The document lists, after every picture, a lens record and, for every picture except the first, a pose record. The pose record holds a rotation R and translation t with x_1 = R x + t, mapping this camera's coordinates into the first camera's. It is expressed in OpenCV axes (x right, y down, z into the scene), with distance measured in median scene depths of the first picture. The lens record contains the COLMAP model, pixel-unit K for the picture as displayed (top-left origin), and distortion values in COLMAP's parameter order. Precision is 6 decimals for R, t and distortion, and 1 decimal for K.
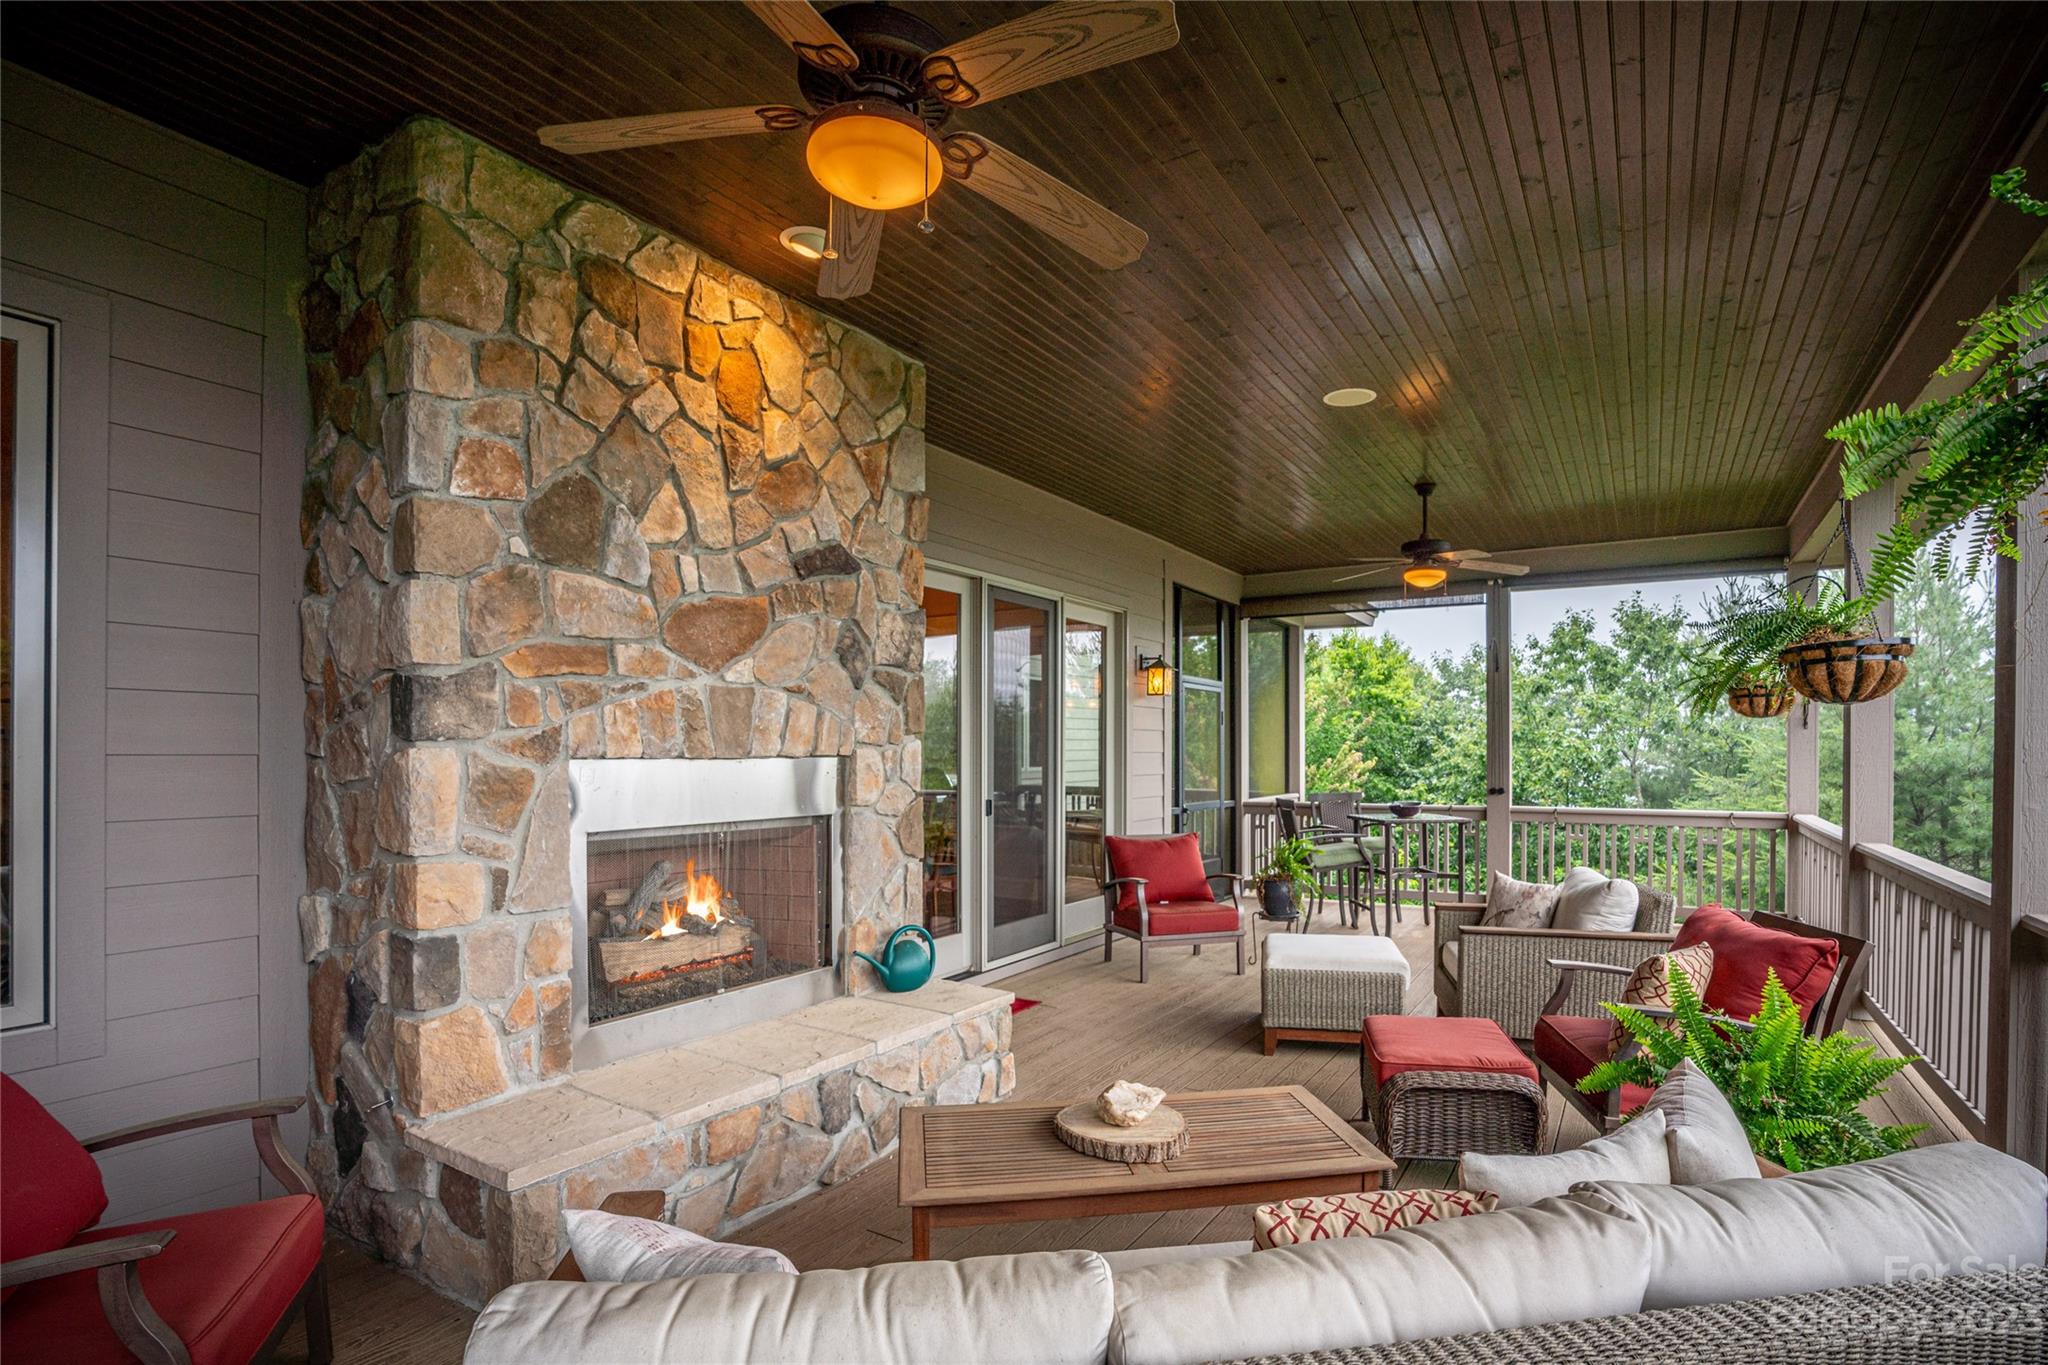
lens RADIAL K [[932.1, 0, 1038.2], [0, 932.1, 761.3], [0, 0, 1]] dist [-0.041157, 0.007825]
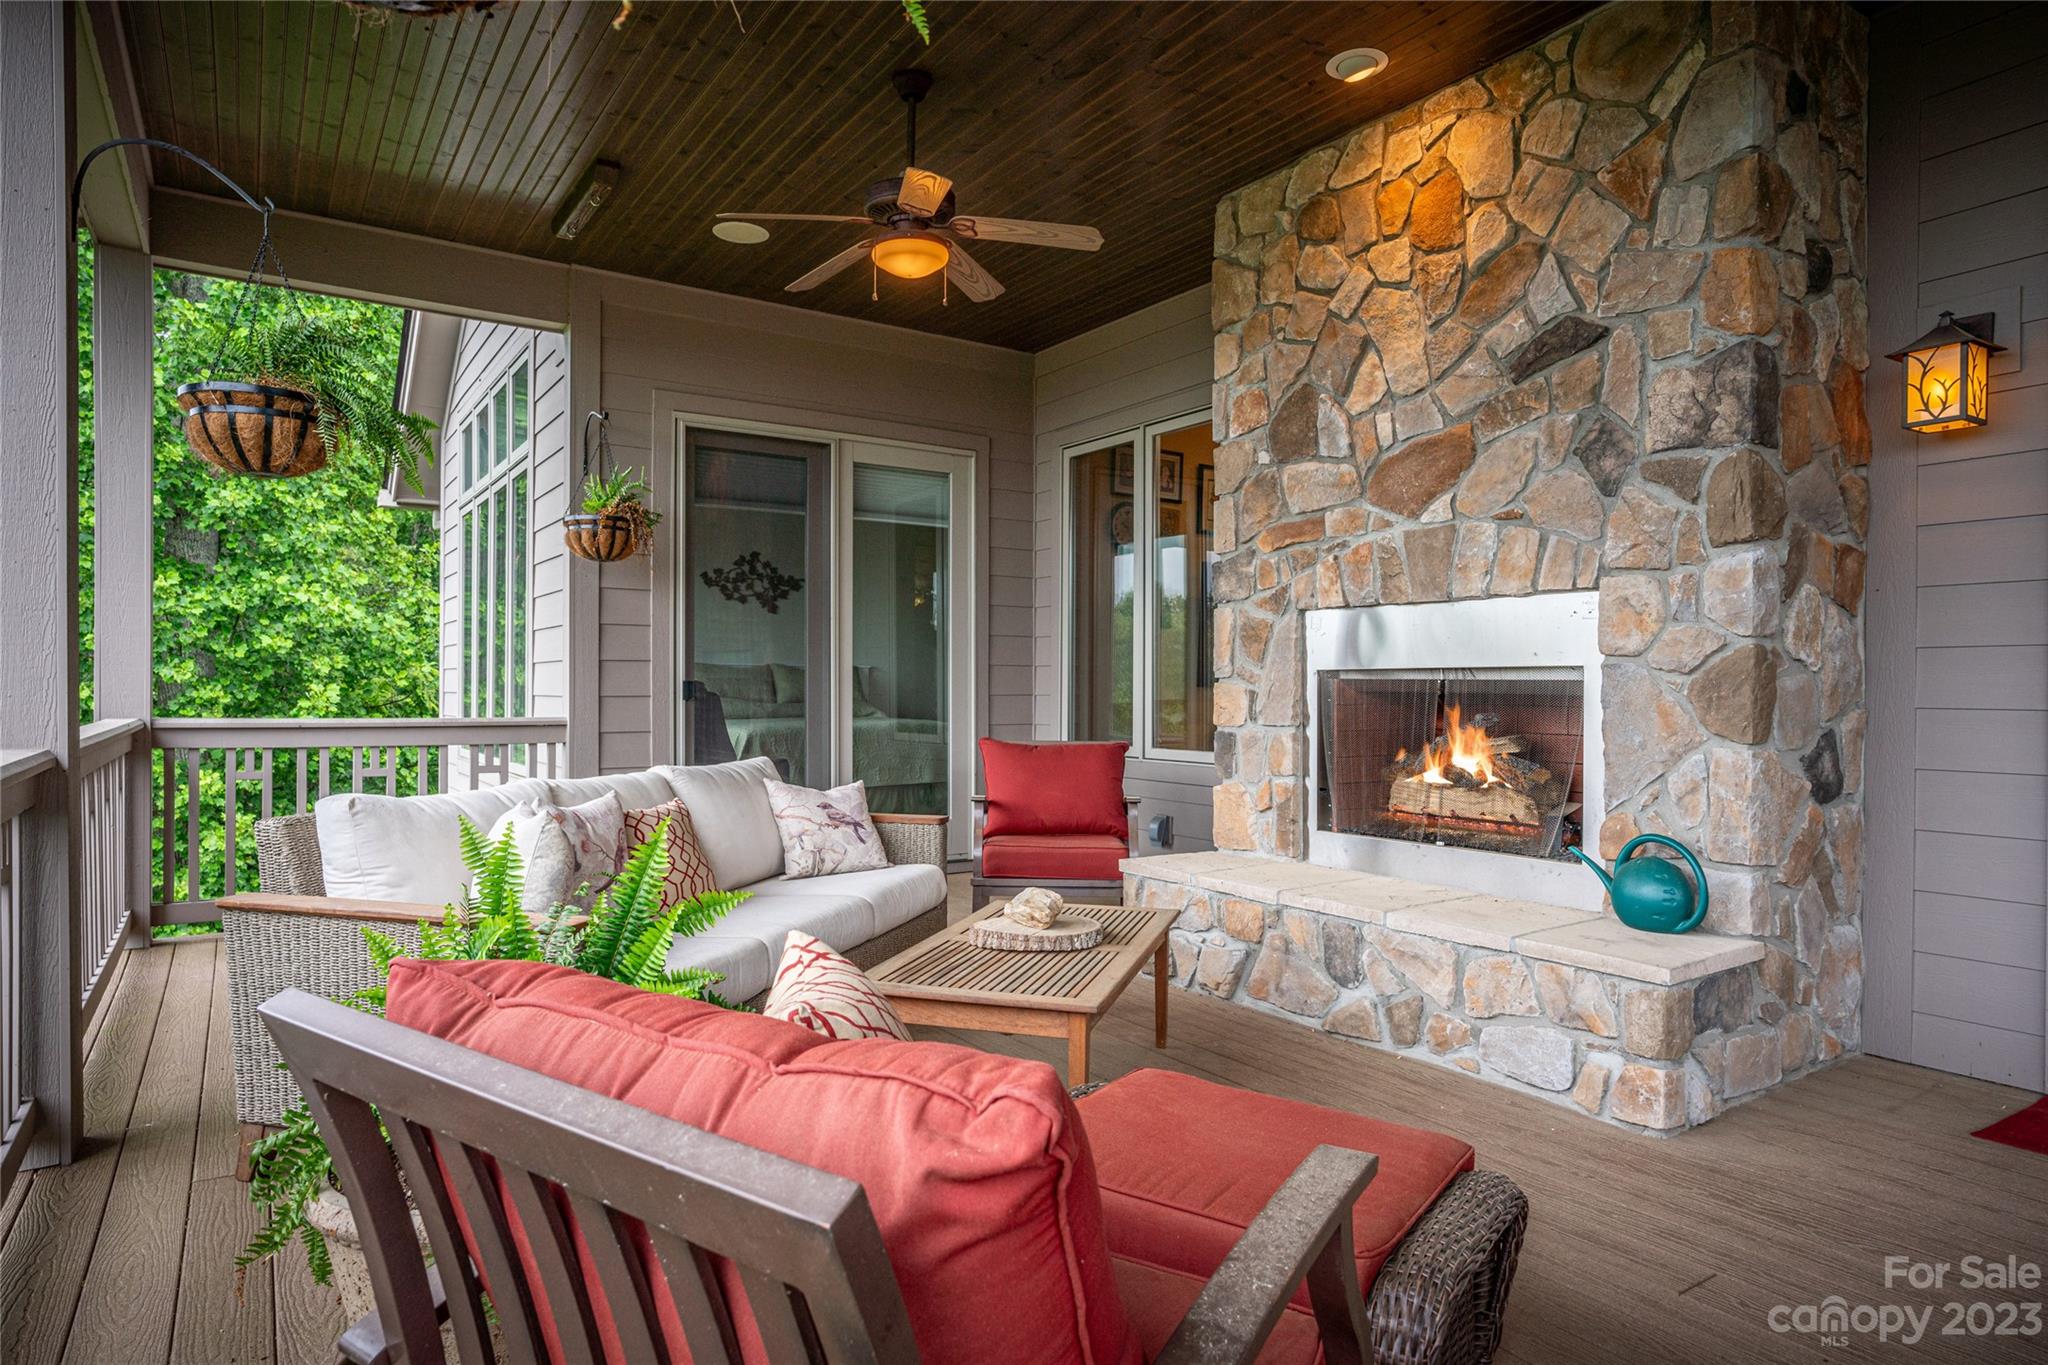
lens RADIAL K [[1173.8, 0, 1026.1], [0, 1173.8, 687.7], [0, 0, 1]] dist [0.001543, -0.000676]
pose [[-0.362397, -0.008202, -0.931988, 0.970622], [-0.018633, 0.999825, -0.001553, 0.096698], [0.931838, 0.016803, -0.362486, 1.061896]]
